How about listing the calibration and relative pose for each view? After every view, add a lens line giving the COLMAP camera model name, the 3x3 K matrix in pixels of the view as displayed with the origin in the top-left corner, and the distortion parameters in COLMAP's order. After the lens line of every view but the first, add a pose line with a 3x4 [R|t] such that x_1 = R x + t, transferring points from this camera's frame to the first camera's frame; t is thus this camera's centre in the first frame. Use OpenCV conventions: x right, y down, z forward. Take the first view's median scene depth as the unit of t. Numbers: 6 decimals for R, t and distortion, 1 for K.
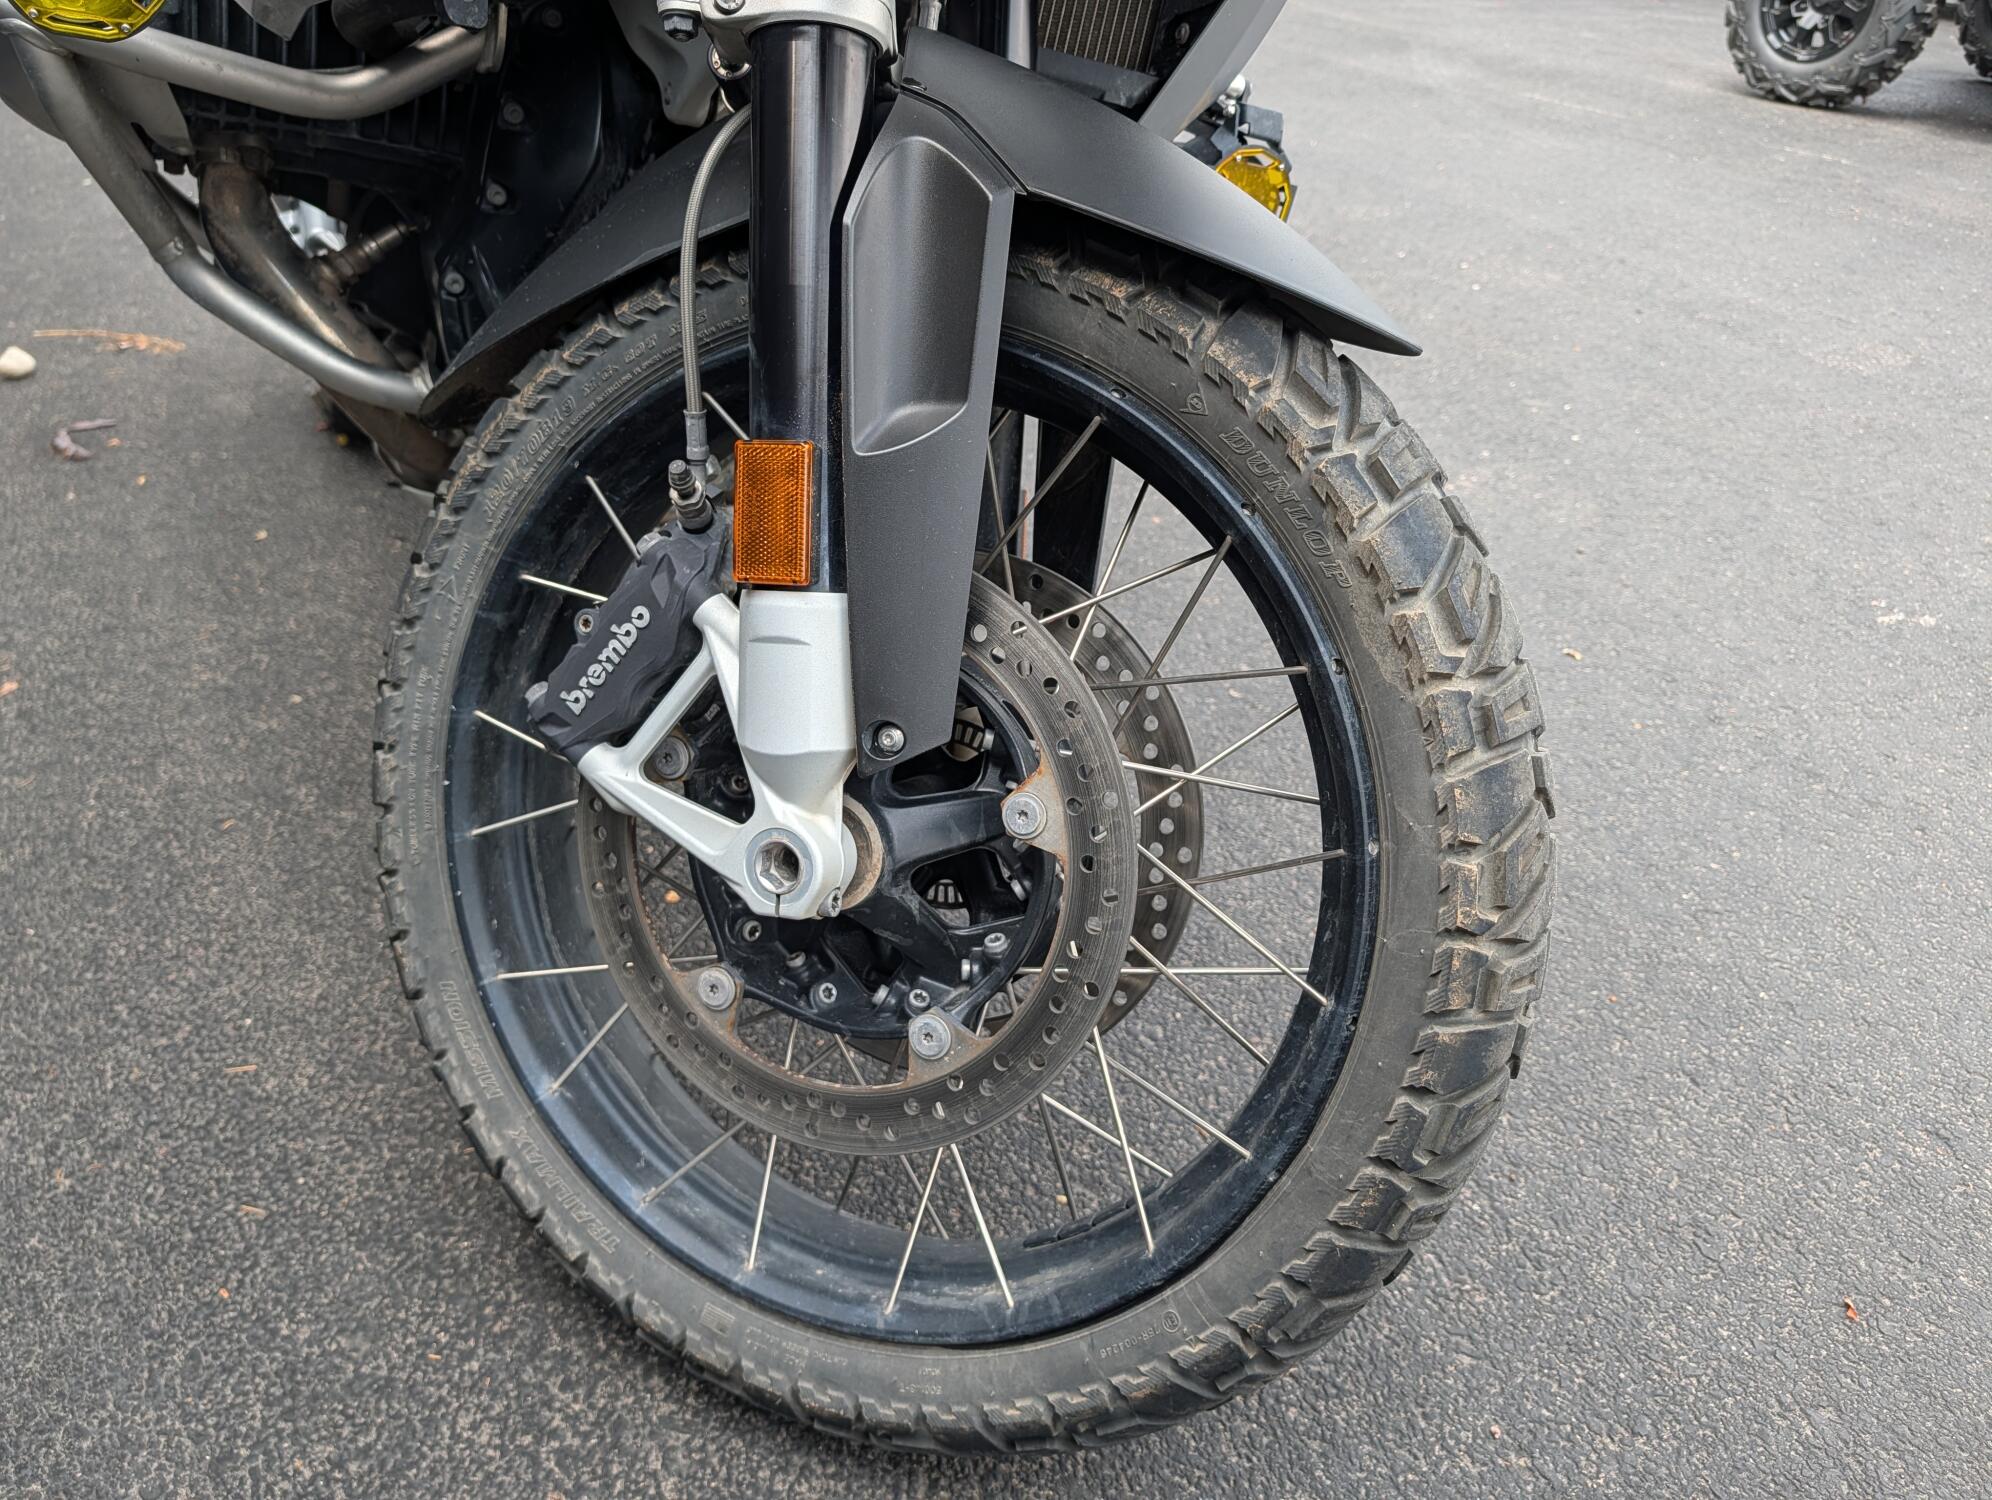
lens RADIAL K [[1463.1, 0, 995.3], [0, 1463.1, 750.9], [0, 0, 1]] dist [0.011159, -0.011714]
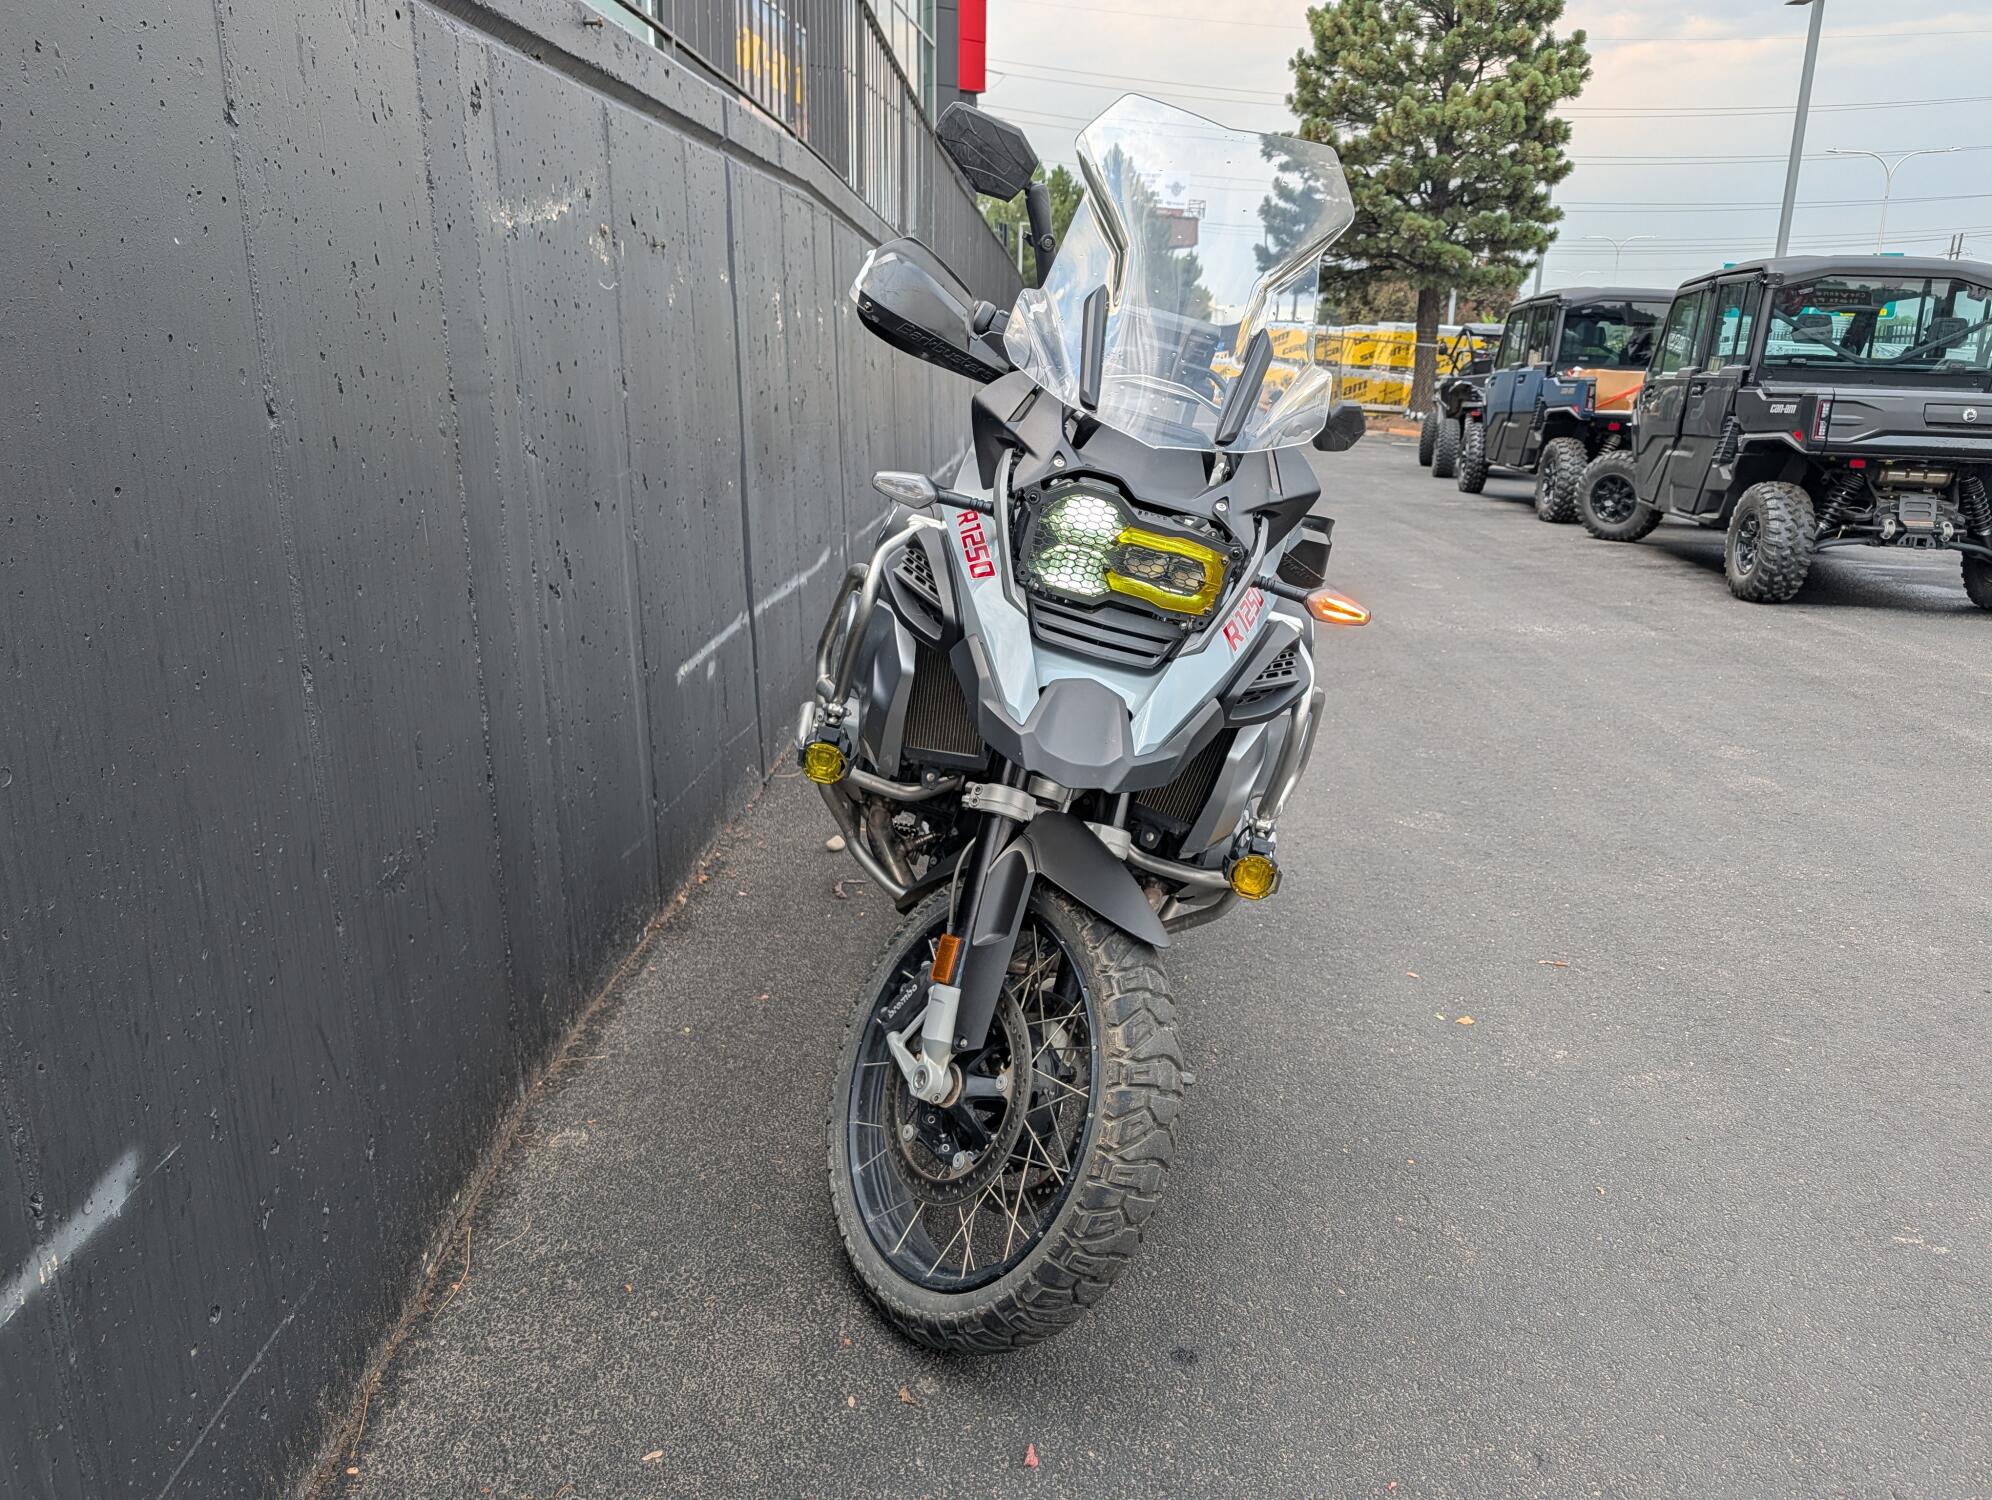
lens RADIAL K [[1463.1, 0, 993.0], [0, 1463.1, 734.0], [0, 0, 1]] dist [0.011159, -0.011714]
pose [[0.855089, 0.109386, -0.506812, 1.264297], [-0.279898, 0.920208, -0.273632, 0.188389], [0.436440, 0.375836, 0.817476, -1.445424]]
